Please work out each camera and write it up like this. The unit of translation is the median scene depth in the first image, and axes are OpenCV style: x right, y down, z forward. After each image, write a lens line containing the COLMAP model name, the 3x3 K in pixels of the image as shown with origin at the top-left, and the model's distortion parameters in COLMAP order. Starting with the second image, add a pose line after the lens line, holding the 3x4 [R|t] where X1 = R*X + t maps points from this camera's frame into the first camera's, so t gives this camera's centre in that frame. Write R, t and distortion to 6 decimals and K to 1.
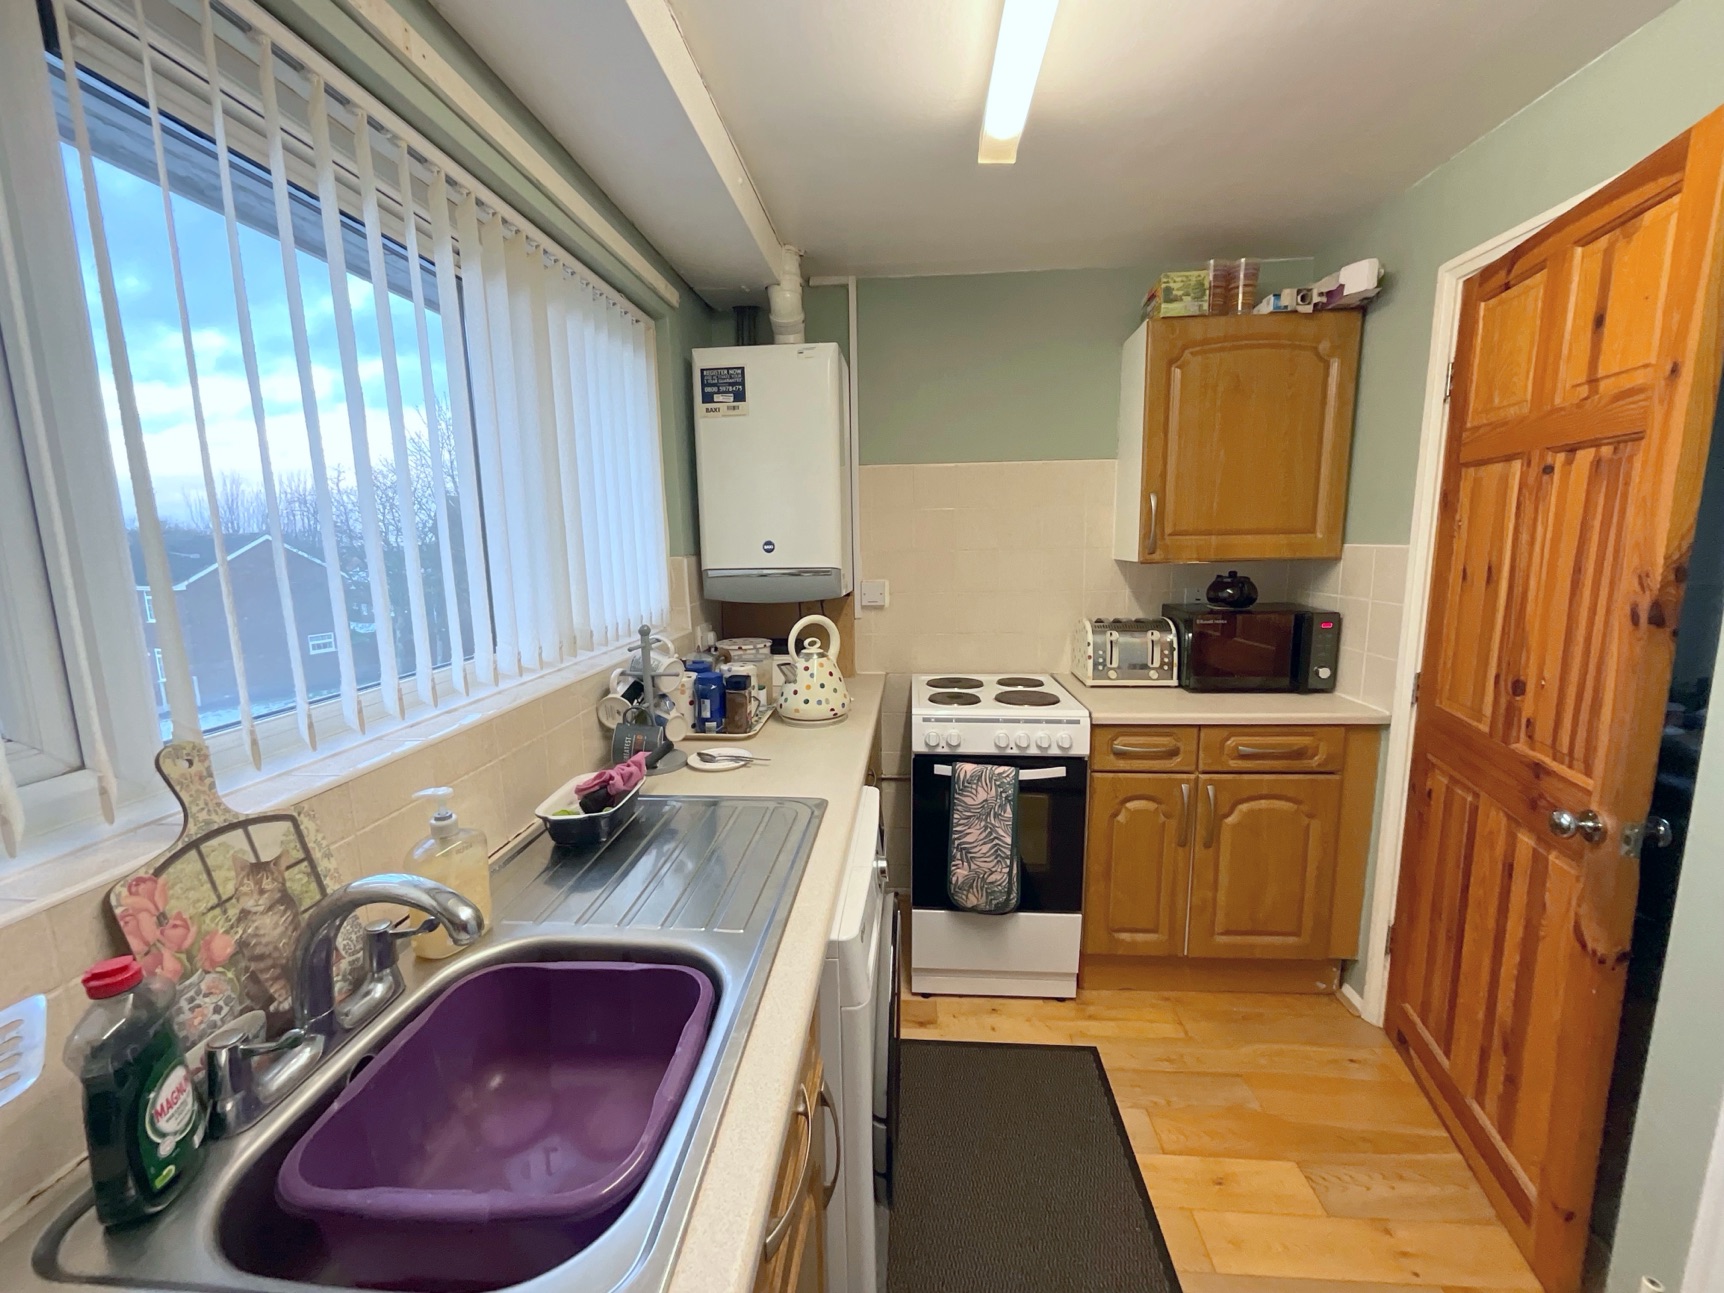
lens RADIAL K [[701.3, 0, 864.0], [0, 701.3, 644.4], [0, 0, 1]] dist [0.000557, 0.002855]
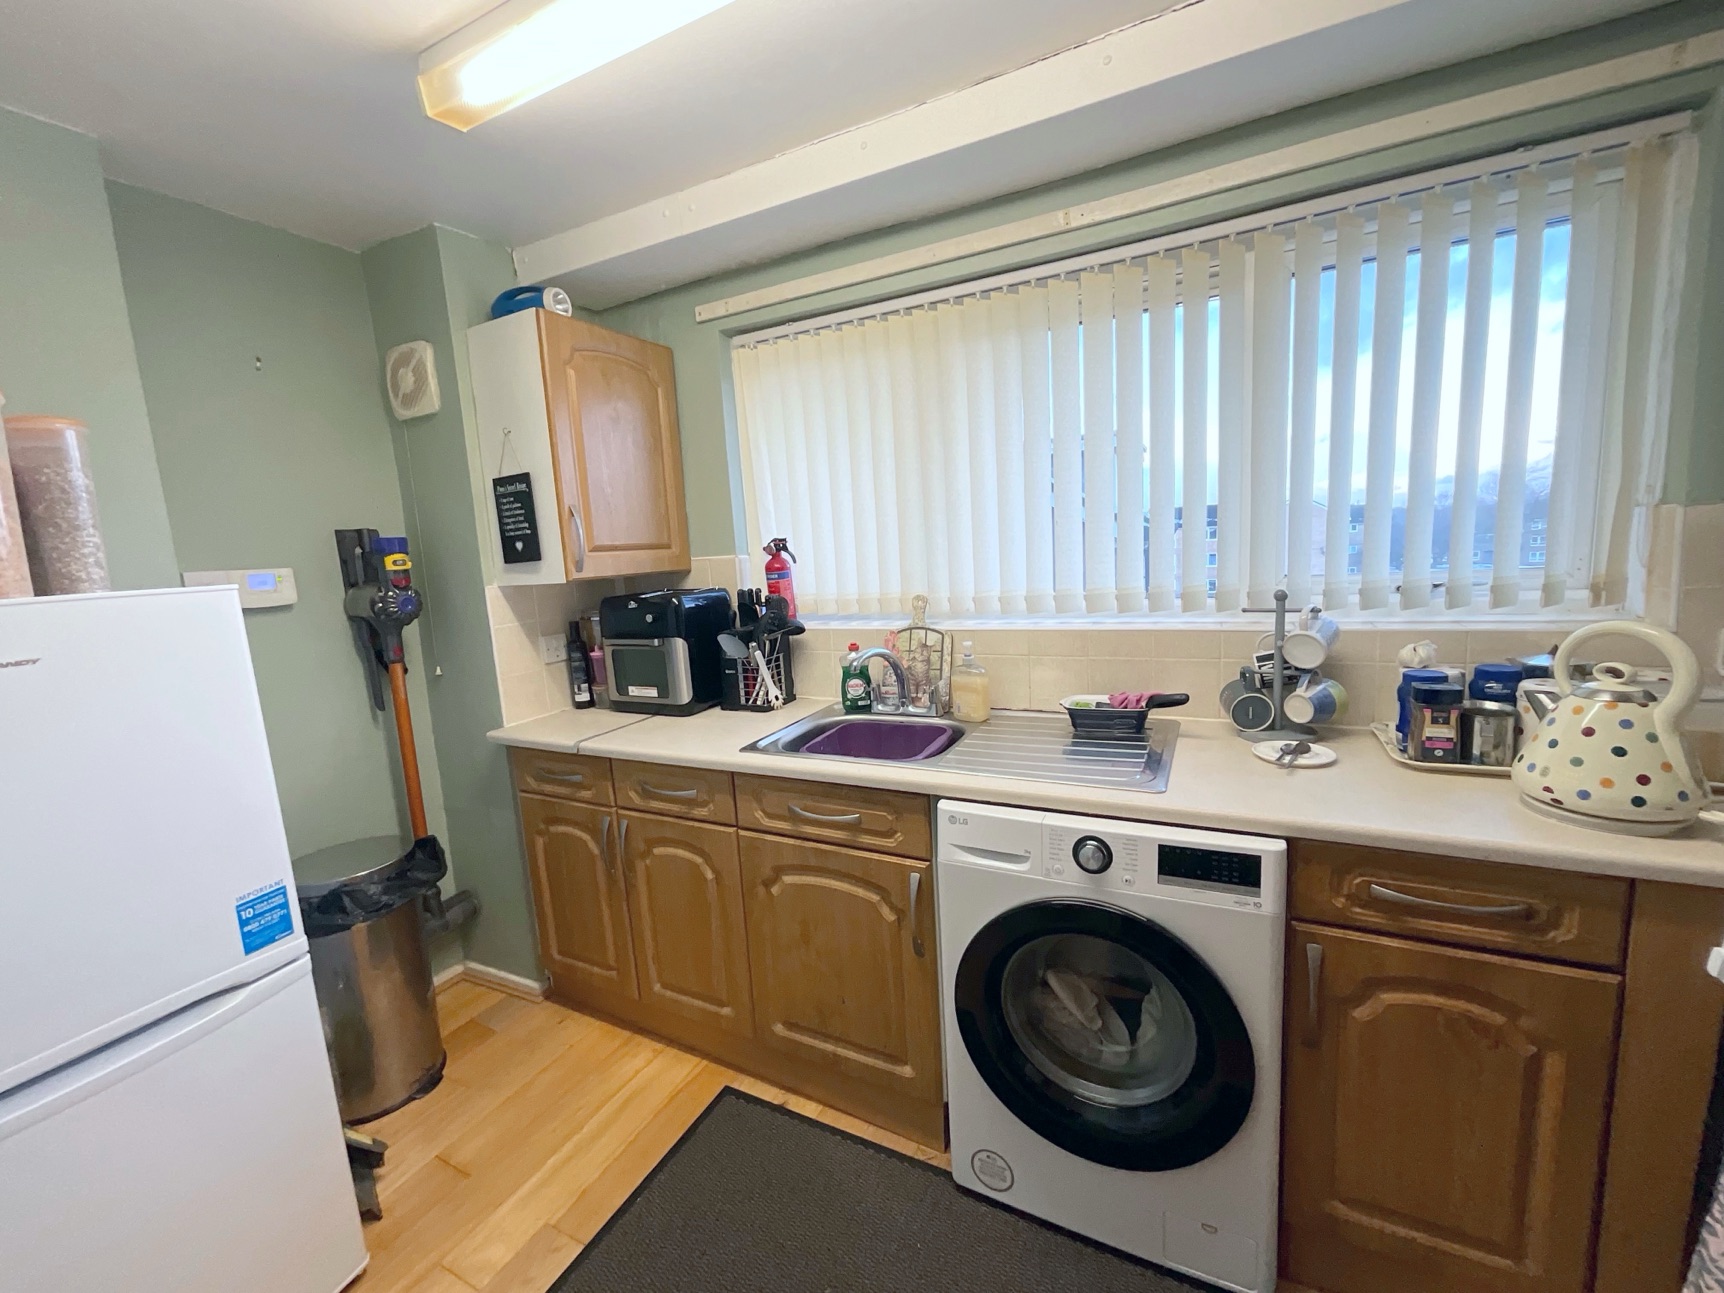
lens RADIAL K [[707.9, 0, 864.9], [0, 707.9, 642.7], [0, 0, 1]] dist [0.001316, 0.002637]
pose [[-0.383313, 0.170321, -0.907778, 0.635526], [-0.074941, 0.973874, 0.214367, -0.097445], [0.920573, 0.150199, -0.360535, 0.664475]]
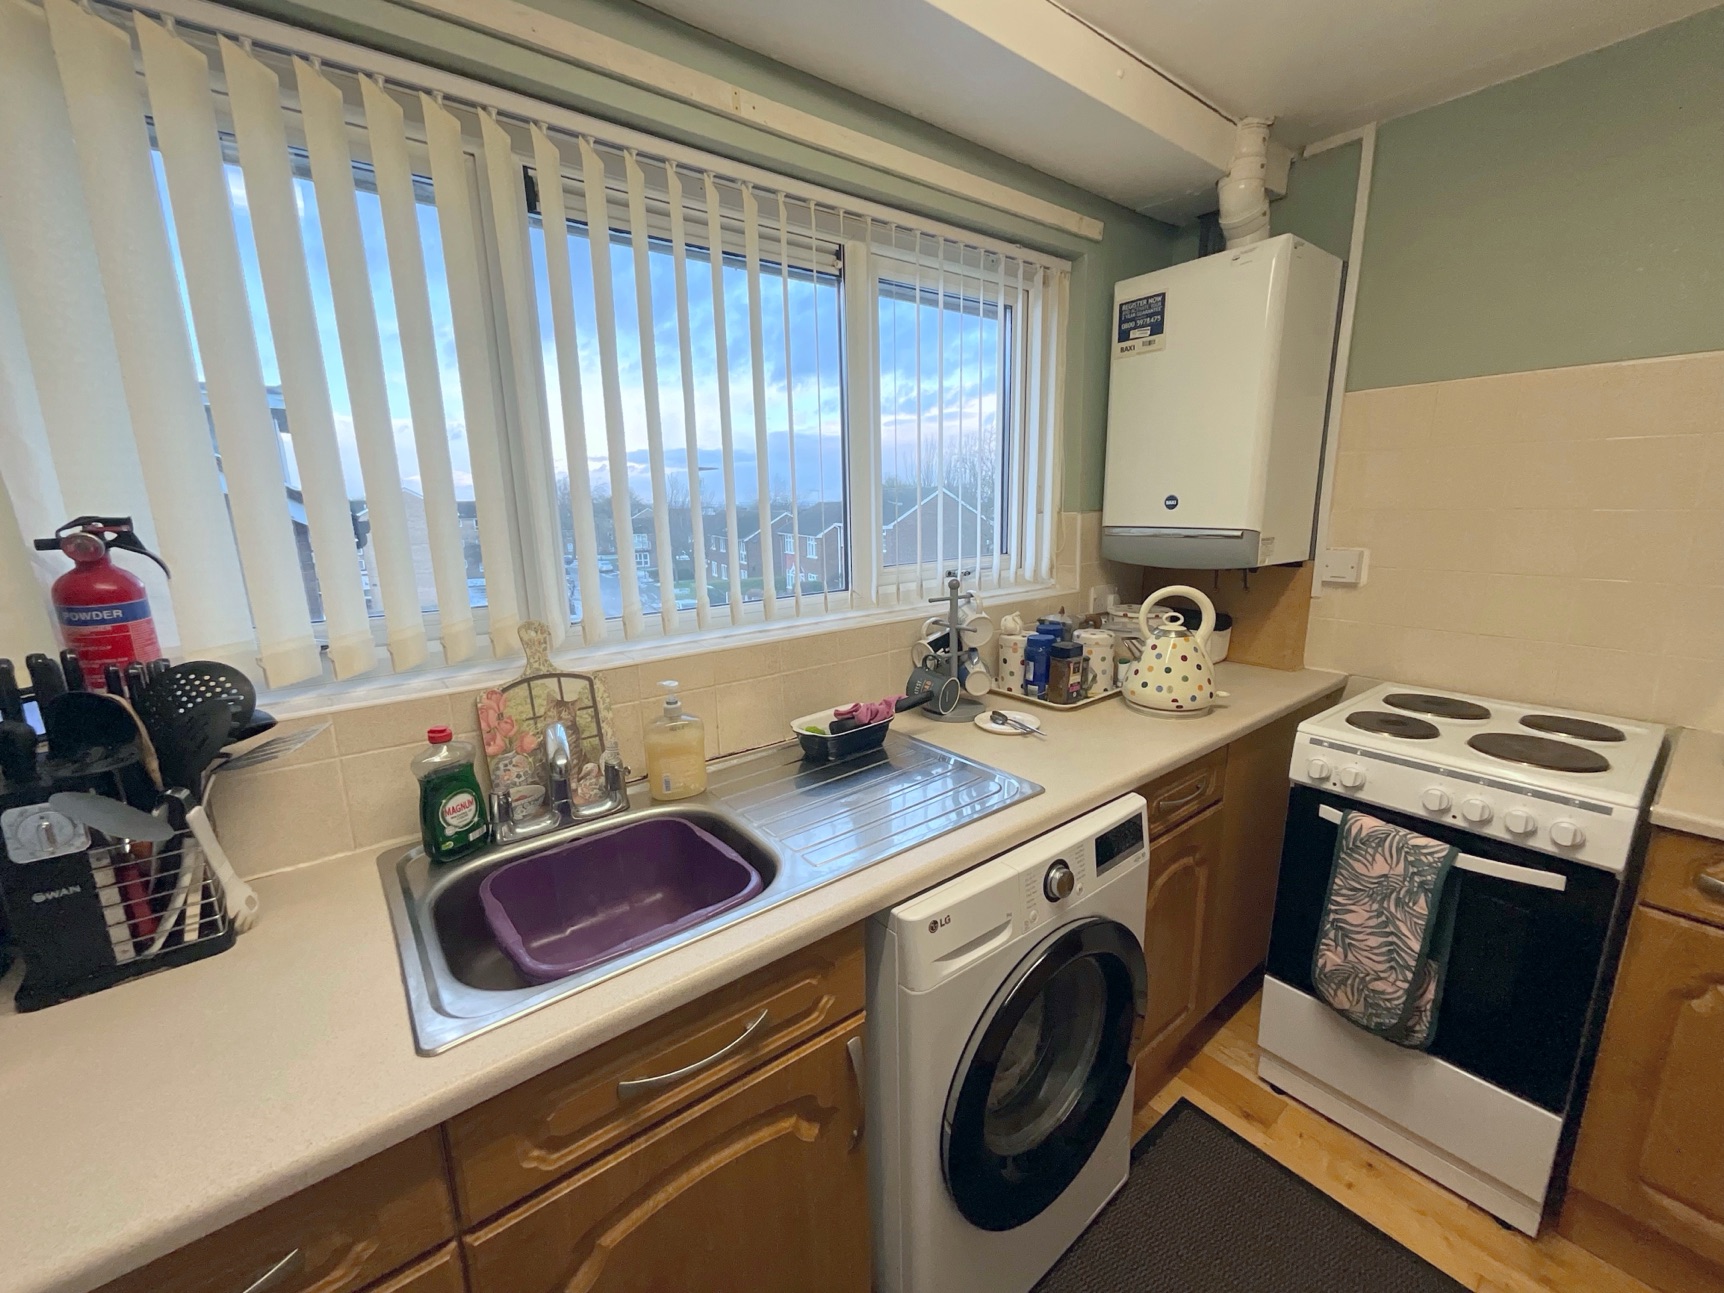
lens RADIAL K [[701.3, 0, 864.0], [0, 701.3, 644.4], [0, 0, 1]] dist [0.000557, 0.002855]
pose [[0.677971, 0.153015, -0.718986, 0.286393], [-0.103846, 0.988223, 0.112392, -0.027741], [0.727716, -0.001535, 0.685876, 0.148821]]
